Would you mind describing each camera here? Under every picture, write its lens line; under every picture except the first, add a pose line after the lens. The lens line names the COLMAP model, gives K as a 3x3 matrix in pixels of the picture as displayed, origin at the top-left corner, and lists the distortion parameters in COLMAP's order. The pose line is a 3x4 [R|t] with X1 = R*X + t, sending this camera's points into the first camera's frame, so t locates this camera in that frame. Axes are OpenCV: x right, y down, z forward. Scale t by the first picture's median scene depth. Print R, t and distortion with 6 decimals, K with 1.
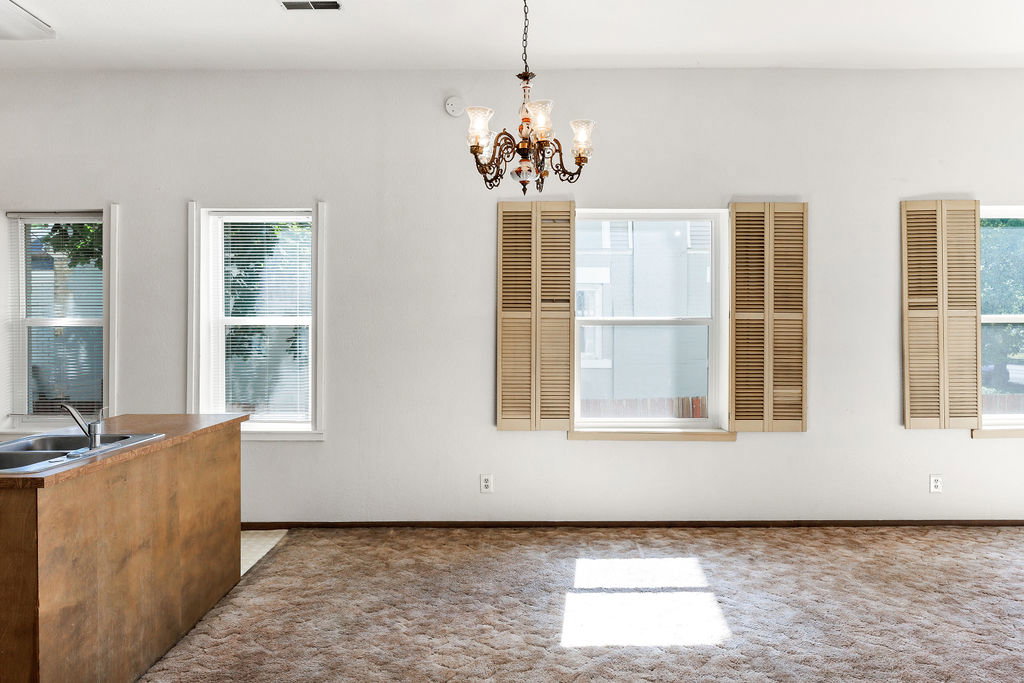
lens RADIAL K [[686.5, 0, 507.2], [0, 686.5, 338.2], [0, 0, 1]] dist [0.004579, -0.002366]
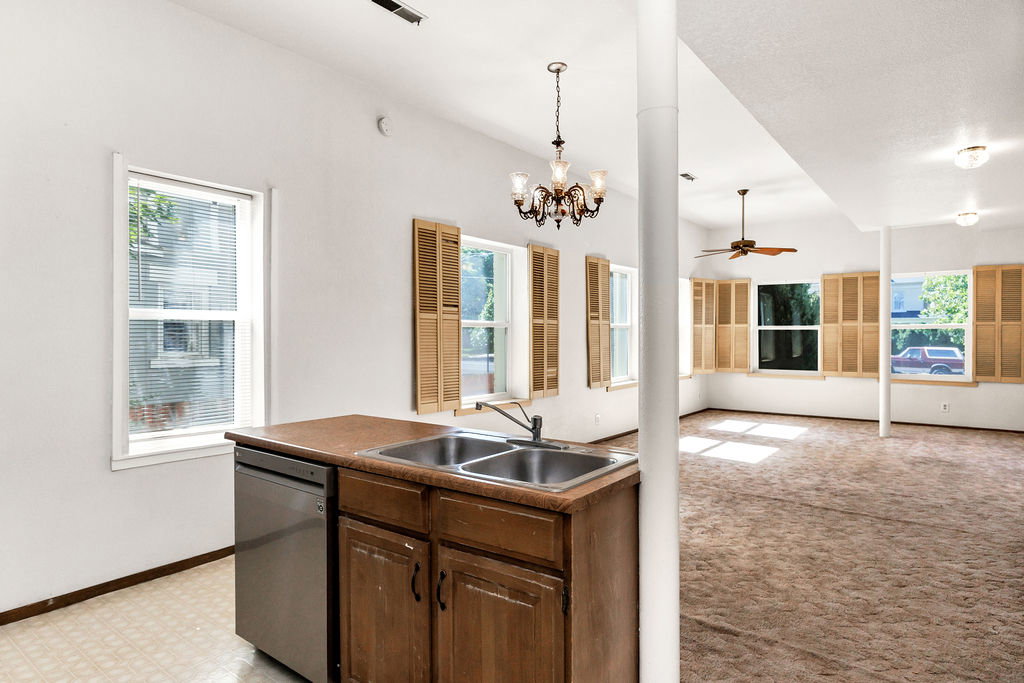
lens RADIAL K [[572.2, 0, 511.8], [0, 572.2, 341.2], [0, 0, 1]] dist [-0.006395, -0.001447]
pose [[0.623639, -0.005121, 0.781696, -0.686315], [0.001265, 0.999984, 0.005542, 0.004134], [-0.781711, -0.002467, 0.623636, 0.272891]]
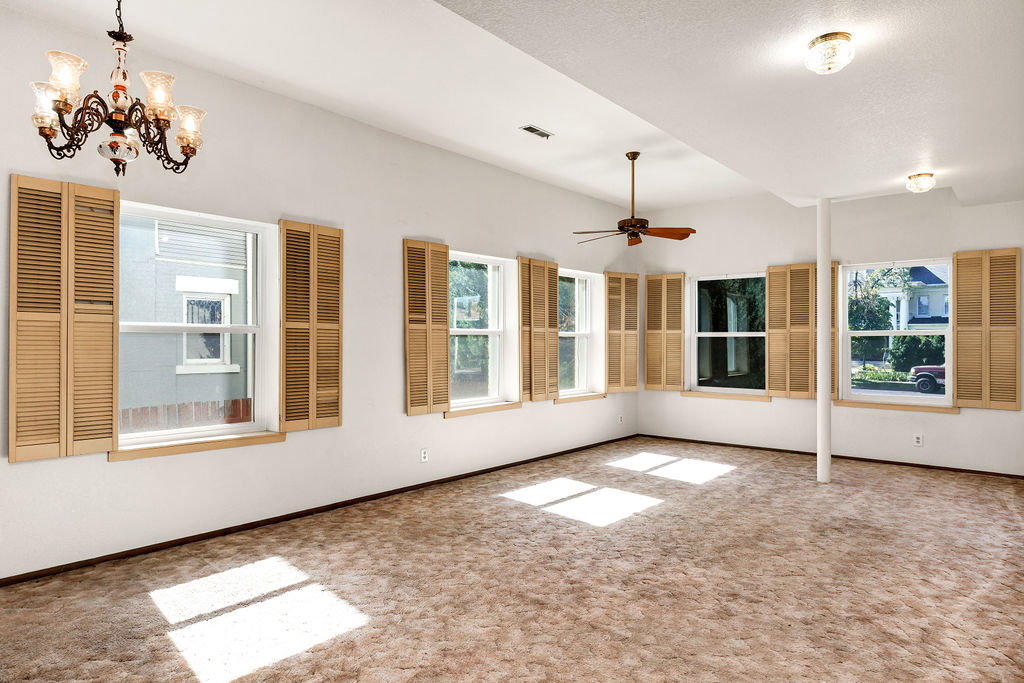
lens RADIAL K [[606.3, 0, 503.4], [0, 606.3, 339.8], [0, 0, 1]] dist [-0.013519, 0.001671]
pose [[0.661434, 0.006997, 0.749971, -0.160237], [-0.000799, 0.999962, -0.008625, -0.001122], [-0.750003, 0.005106, 0.661415, 0.117563]]
